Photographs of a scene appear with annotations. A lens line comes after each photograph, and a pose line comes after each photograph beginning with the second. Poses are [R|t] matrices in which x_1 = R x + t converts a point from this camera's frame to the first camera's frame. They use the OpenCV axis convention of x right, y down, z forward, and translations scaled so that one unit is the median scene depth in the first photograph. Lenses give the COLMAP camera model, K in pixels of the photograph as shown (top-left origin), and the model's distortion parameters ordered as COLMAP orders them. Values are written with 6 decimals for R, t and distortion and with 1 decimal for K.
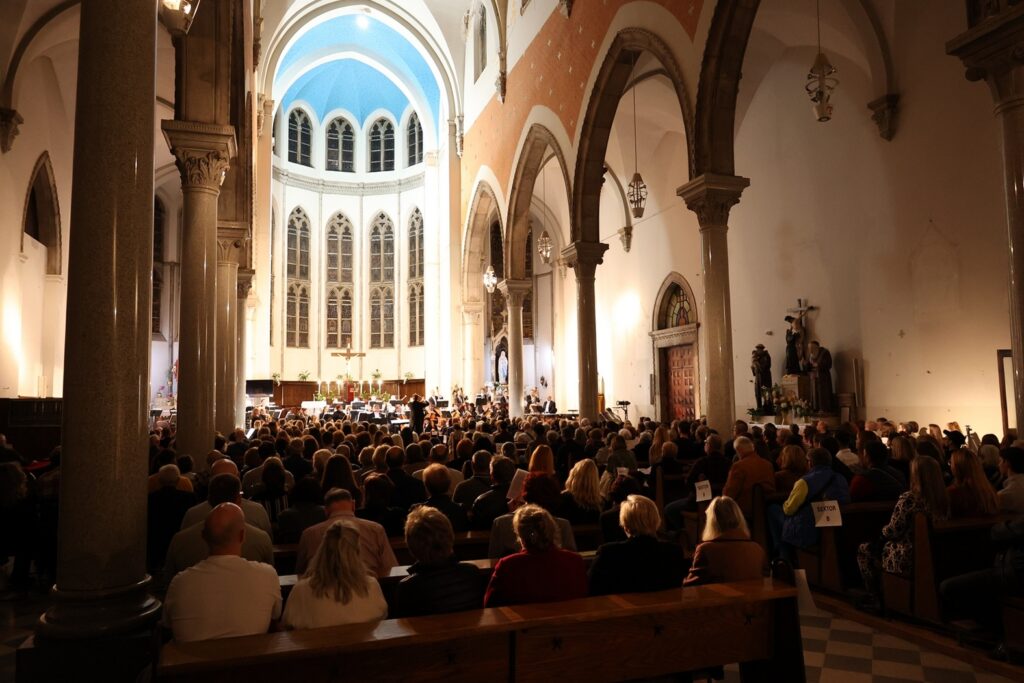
lens RADIAL K [[734.5, 0, 512.0], [0, 734.5, 341.5], [0, 0, 1]] dist [0.007954, 0.001223]
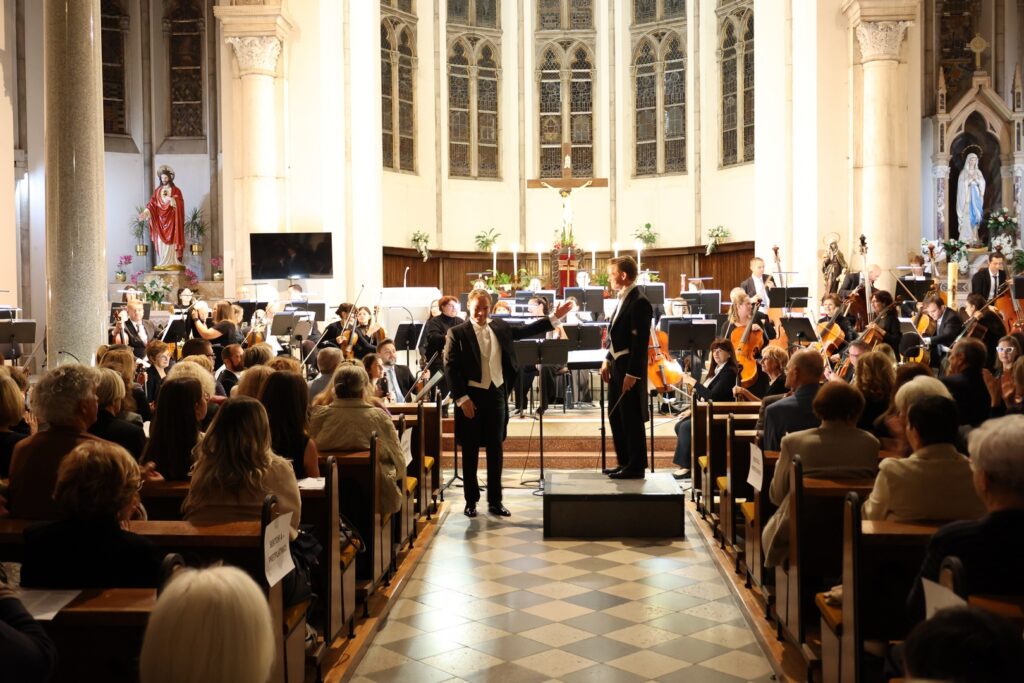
lens RADIAL K [[1082.5, 0, 512.0], [0, 1082.5, 341.5], [0, 0, 1]] dist [0.007440, 0.020776]
pose [[0.932499, 0.013730, -0.360911, -0.025656], [0.027326, 0.993731, 0.108408, 0.035890], [0.360137, -0.110953, 0.926278, 0.368170]]
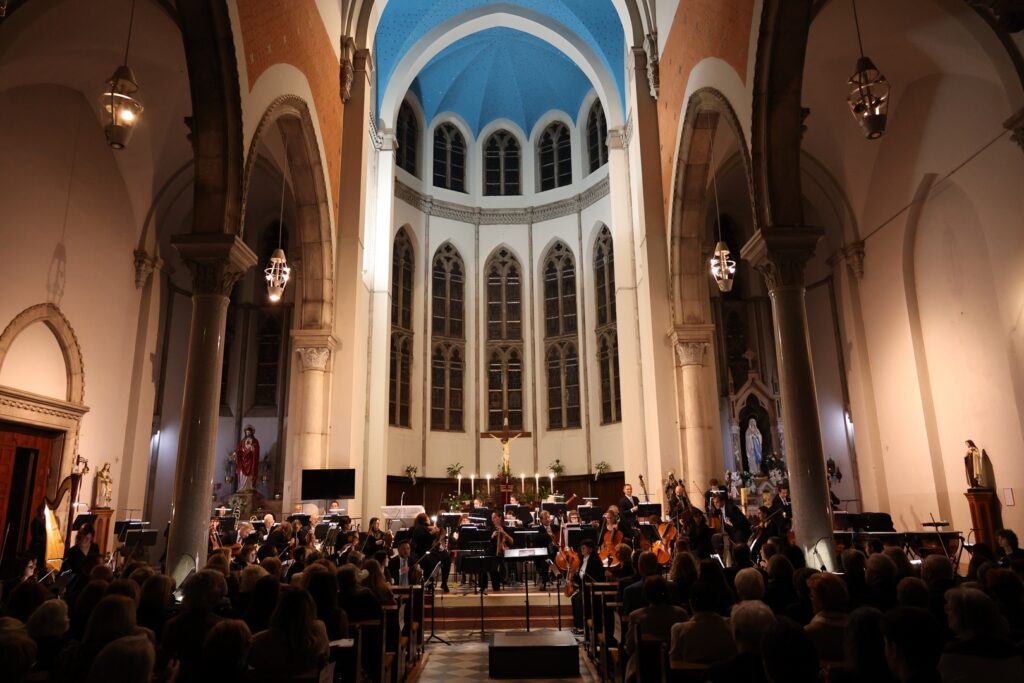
lens RADIAL K [[708.3, 0, 512.0], [0, 708.3, 341.5], [0, 0, 1]] dist [0.004231, 0.001829]
pose [[0.951563, -0.073999, -0.298415, -0.018657], [0.027879, 0.987373, -0.155942, 0.031095], [0.306186, 0.140069, 0.941611, 0.350574]]
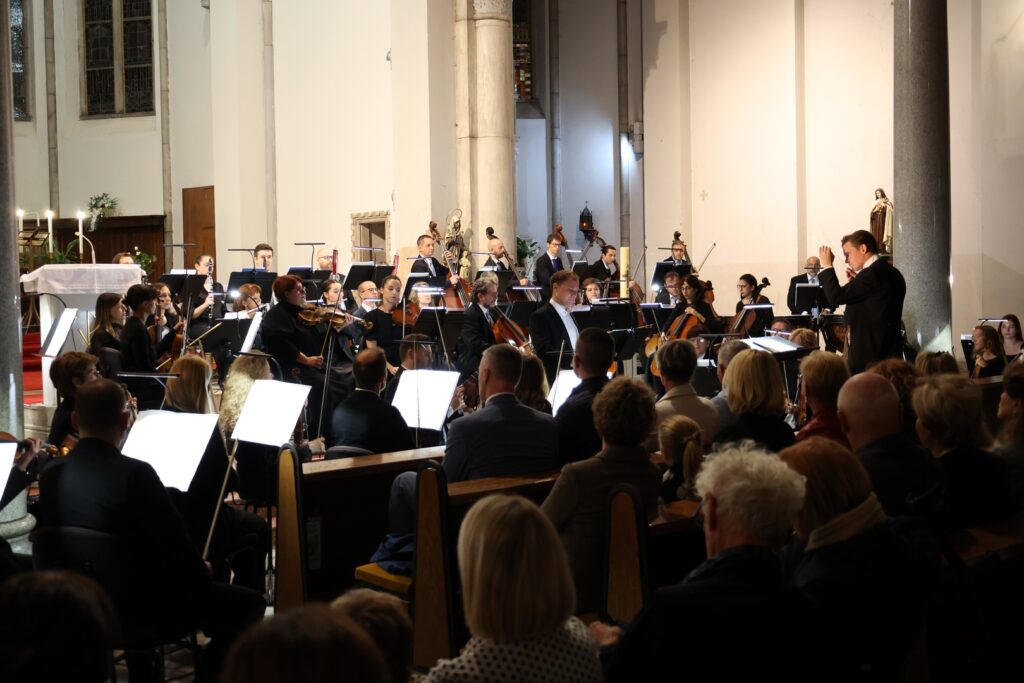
lens RADIAL K [[1285.1, 0, 512.0], [0, 1285.1, 341.5], [0, 0, 1]] dist [0.005974, 0.029674]
pose [[0.899133, -0.016930, 0.437348, -0.221397], [-0.031097, 0.994255, 0.102419, 0.041624], [-0.436570, -0.105688, 0.893441, 0.406322]]
